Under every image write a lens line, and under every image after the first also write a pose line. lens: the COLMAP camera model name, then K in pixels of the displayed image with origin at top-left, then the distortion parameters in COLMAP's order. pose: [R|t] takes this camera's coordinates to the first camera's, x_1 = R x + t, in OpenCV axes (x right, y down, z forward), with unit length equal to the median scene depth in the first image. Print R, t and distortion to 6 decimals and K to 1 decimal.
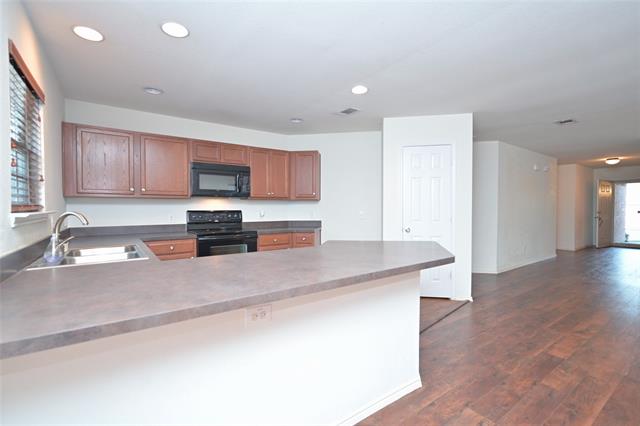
lens RADIAL K [[288.5, 0, 320.0], [0, 288.5, 213.0], [0, 0, 1]] dist [0.000490, -0.000214]
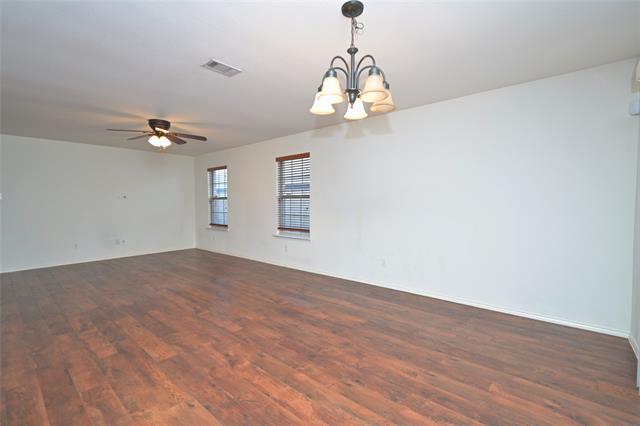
lens RADIAL K [[288.5, 0, 320.0], [0, 288.5, 213.0], [0, 0, 1]] dist [0.000490, -0.000214]
pose [[-0.235641, -0.035619, 0.971187, -0.155384], [0.024624, 0.998788, 0.042605, -0.004681], [-0.971528, 0.033954, -0.234479, 0.250587]]
